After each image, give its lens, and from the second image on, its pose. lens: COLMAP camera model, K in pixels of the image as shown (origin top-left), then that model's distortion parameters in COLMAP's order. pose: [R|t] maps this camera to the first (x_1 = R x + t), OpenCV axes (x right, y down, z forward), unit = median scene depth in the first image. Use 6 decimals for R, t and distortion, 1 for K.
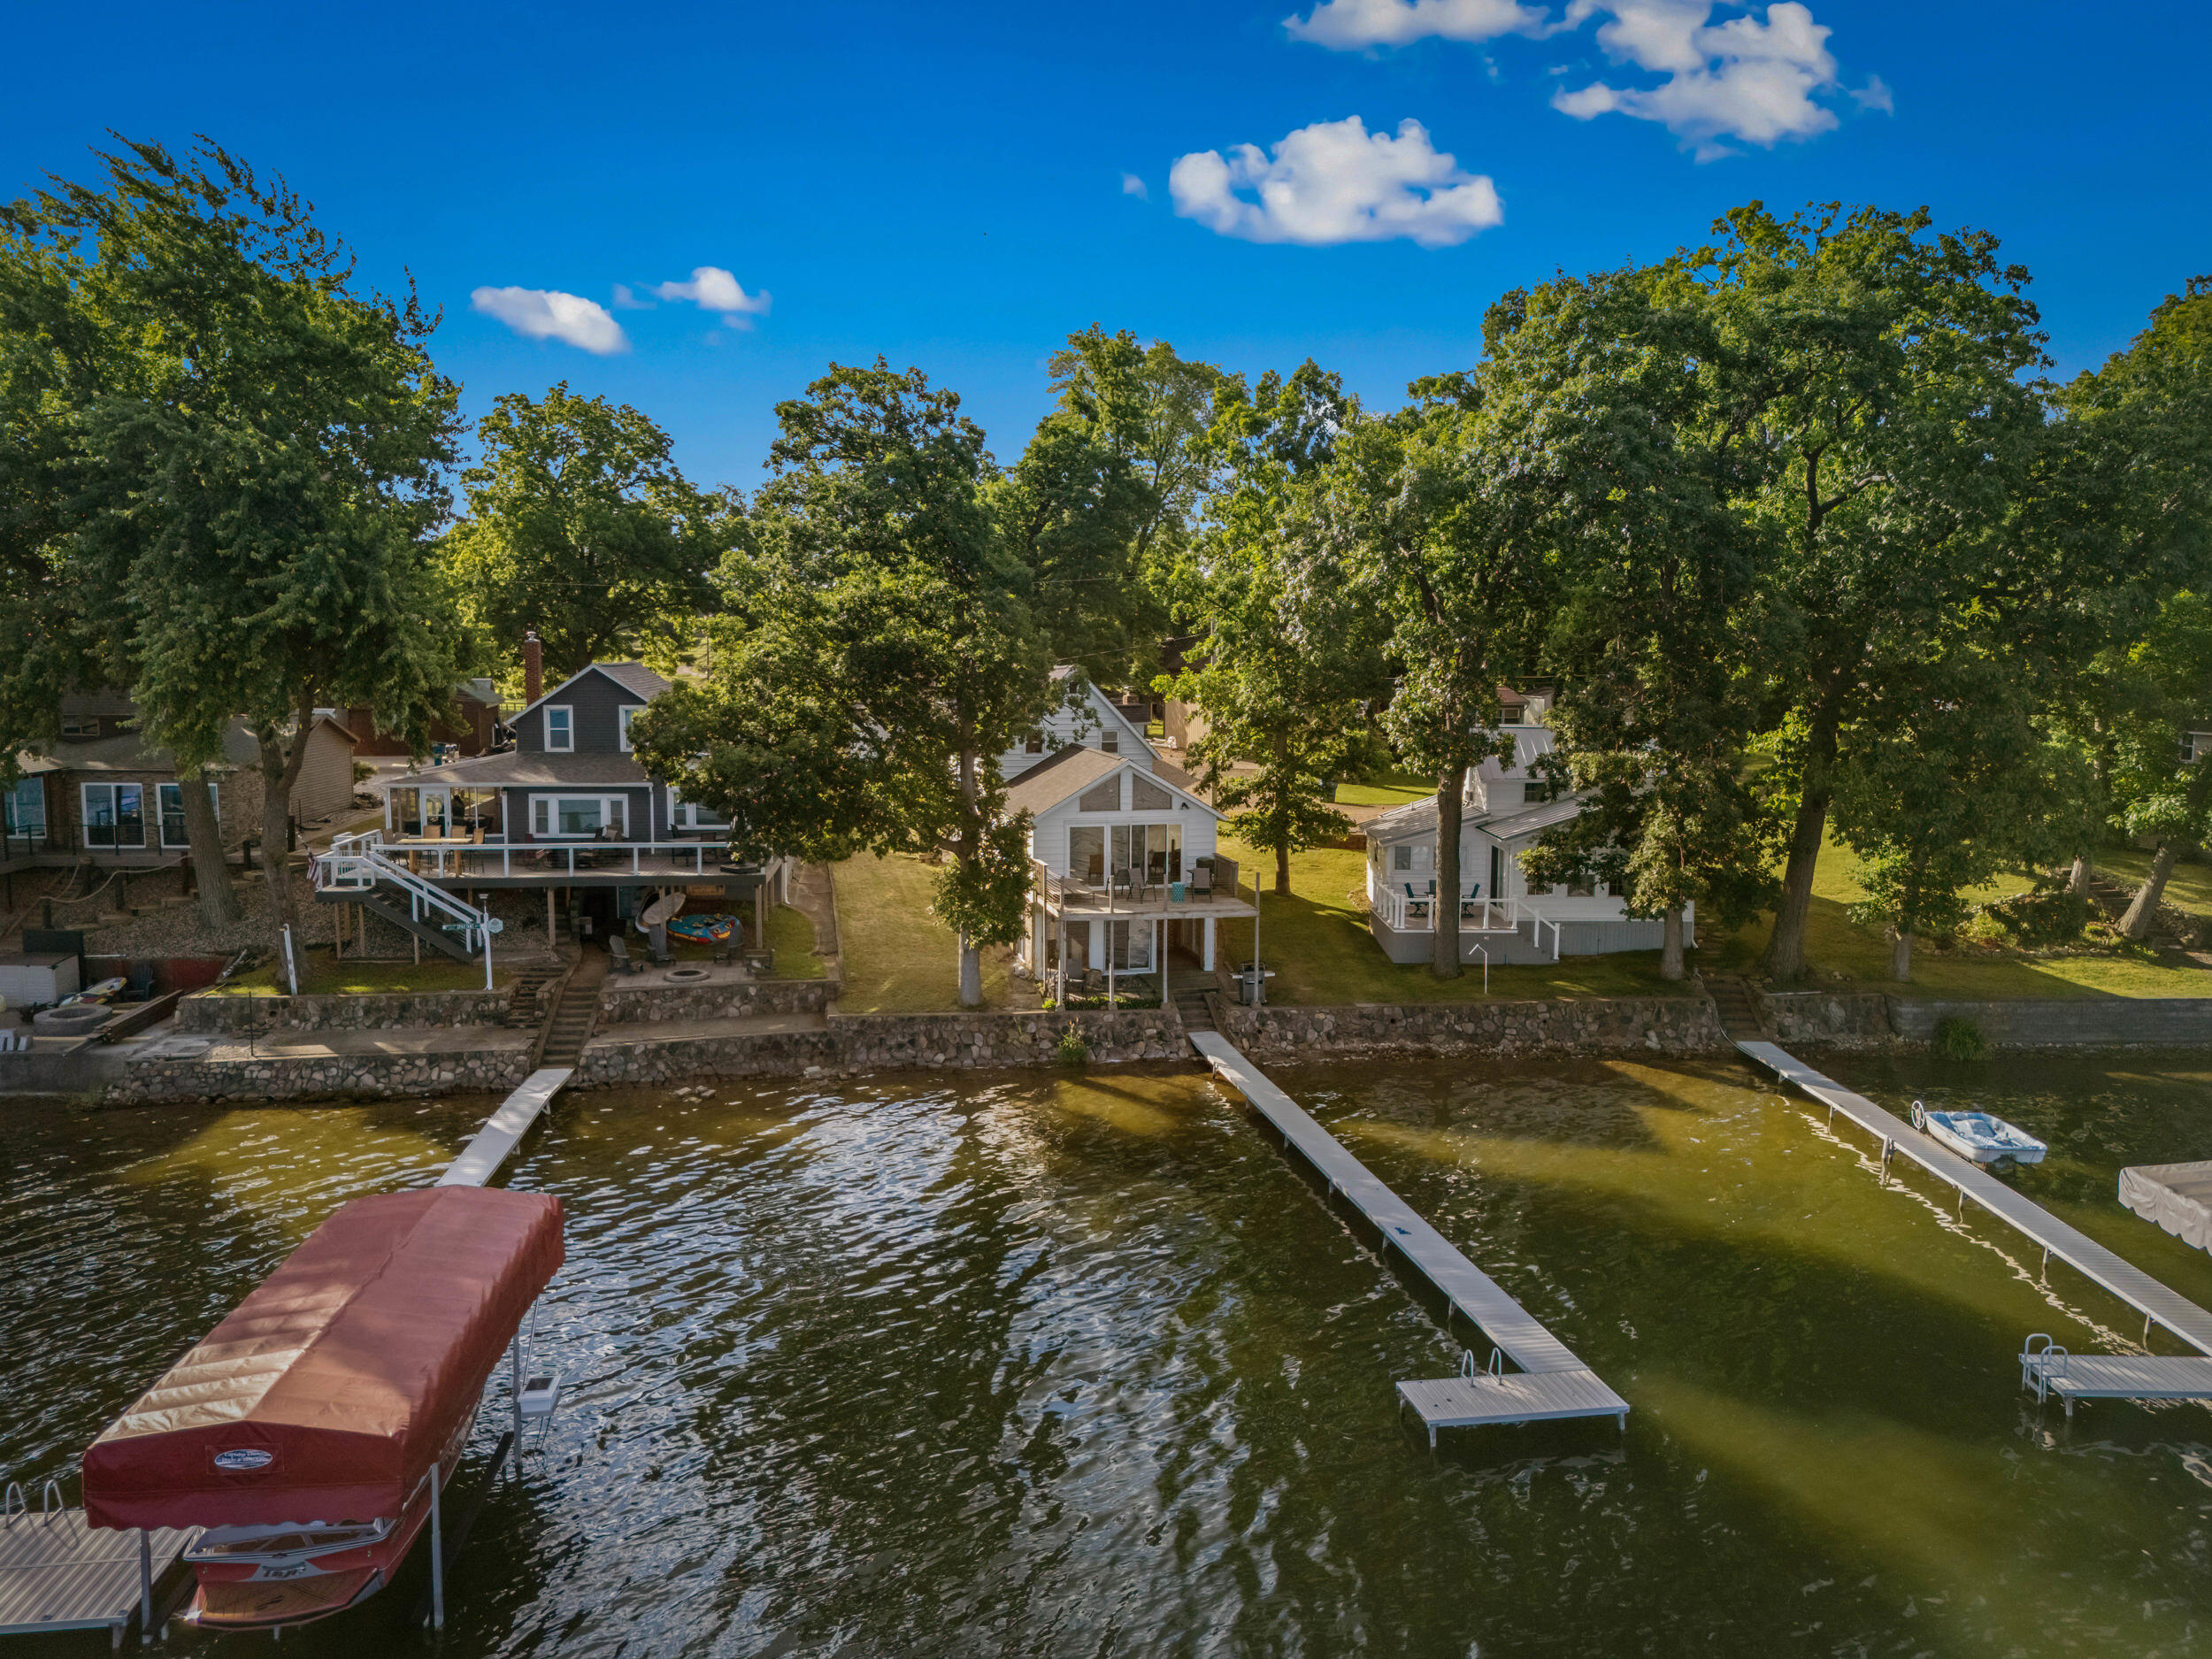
lens RADIAL K [[1614.4, 0, 1106.0], [0, 1614.4, 829.5], [0, 0, 1]] dist [0.076741, -0.041400]
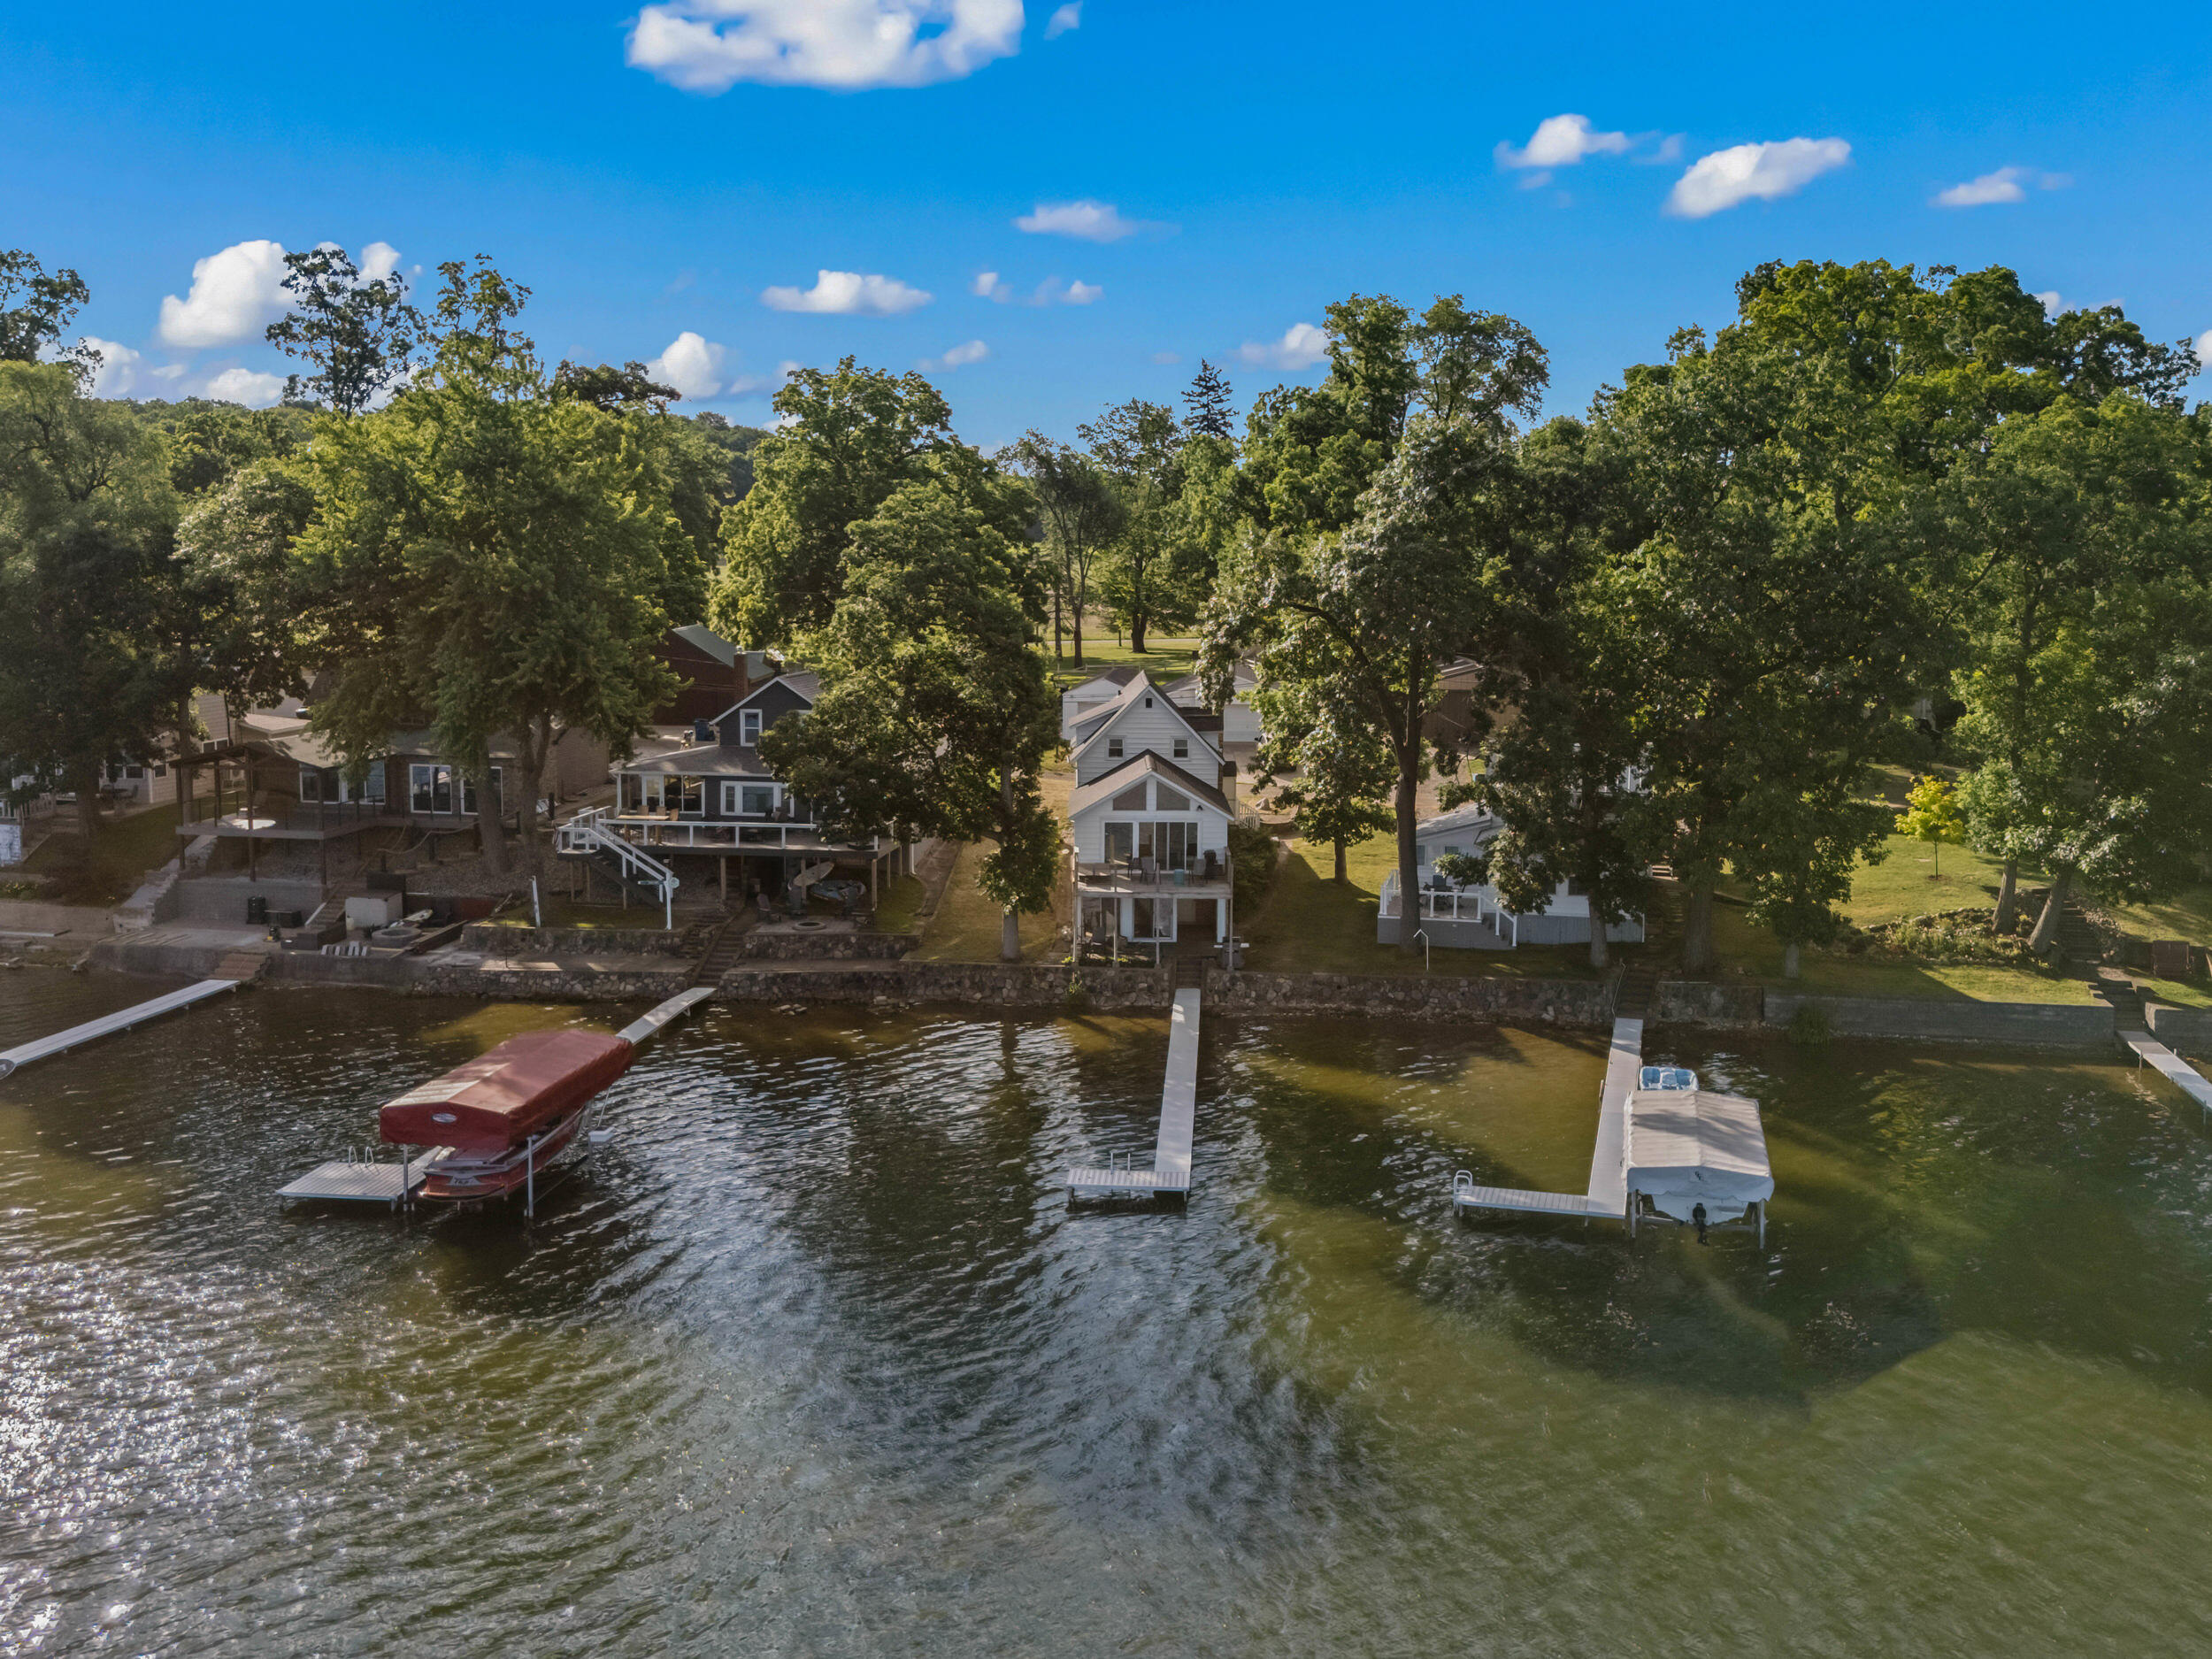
lens RADIAL K [[2083.6, 0, 1167.2], [0, 2083.6, 773.4], [0, 0, 1]] dist [0.129369, -0.005644]
pose [[0.974903, 0.028034, -0.220857, 0.399577], [-0.028637, 0.999590, 0.000472, -0.043780], [0.220780, 0.005864, 0.975306, -0.602317]]
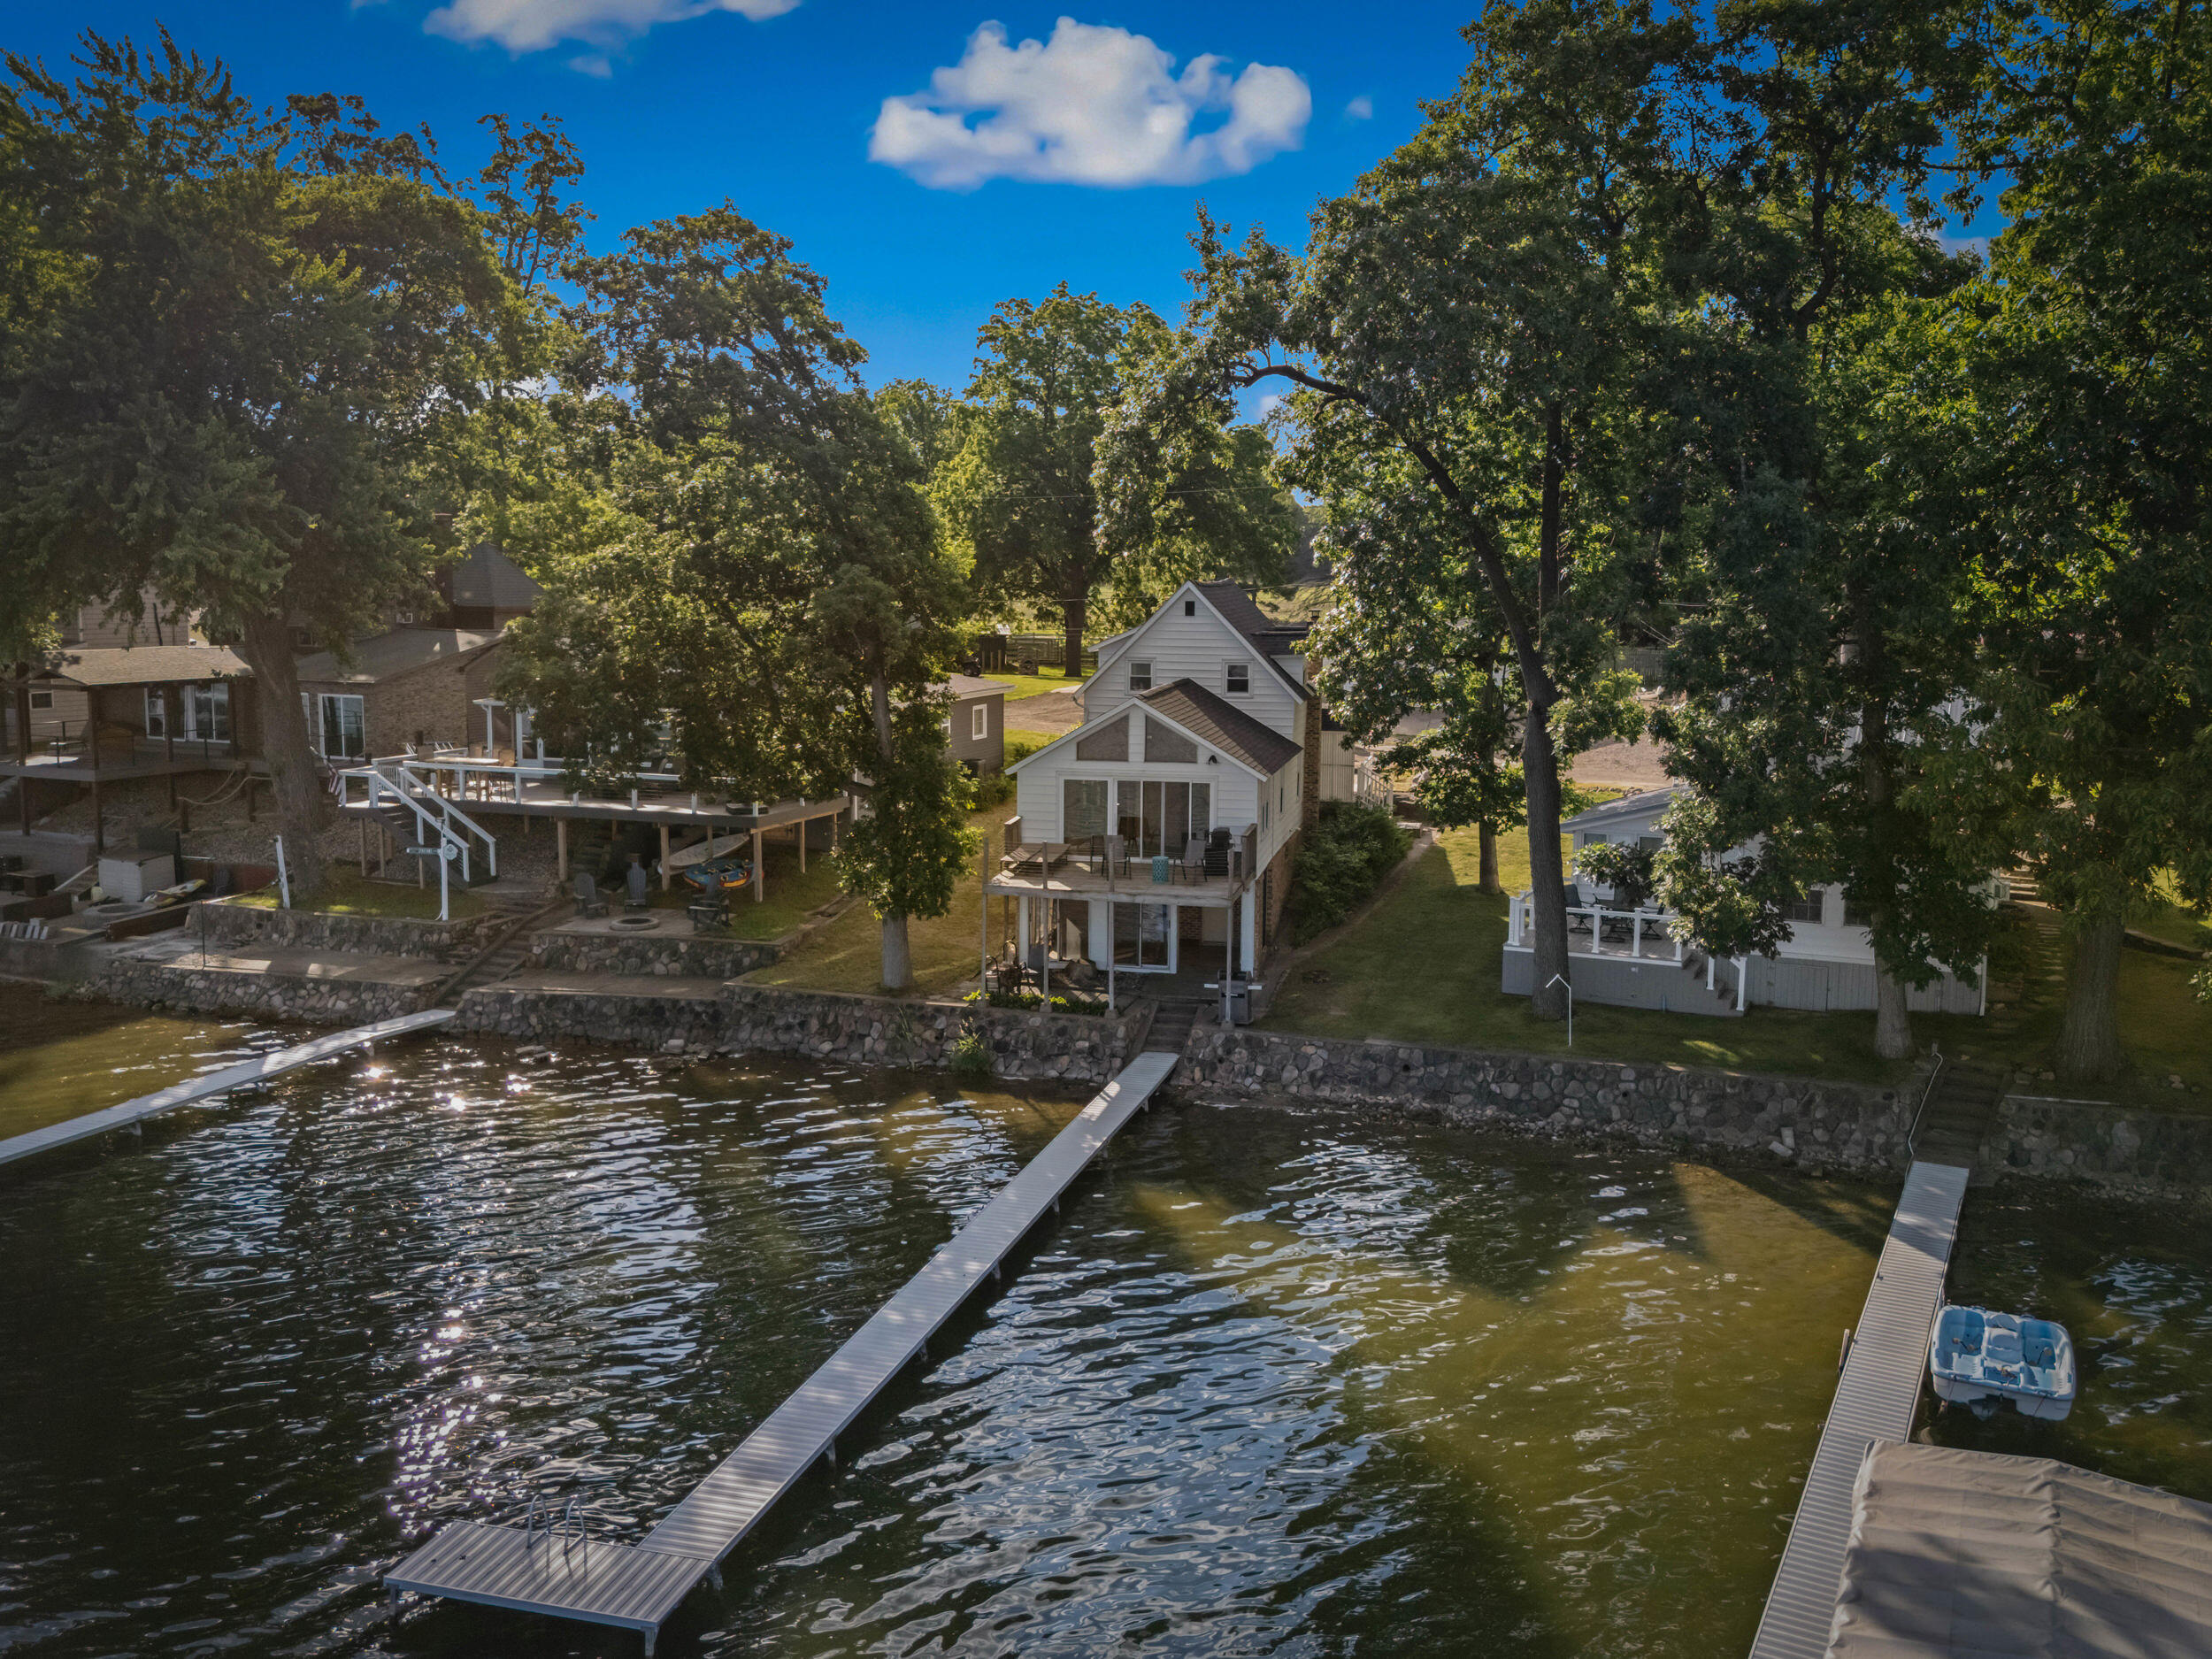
lens RADIAL K [[1876.3, 0, 1126.4], [0, 1876.3, 786.5], [0, 0, 1]] dist [0.080541, -0.076217]
pose [[0.898228, 0.050521, -0.436617, 0.425808], [-0.053214, 0.998565, 0.006071, -0.005400], [0.436297, 0.017781, 0.899627, 0.188637]]
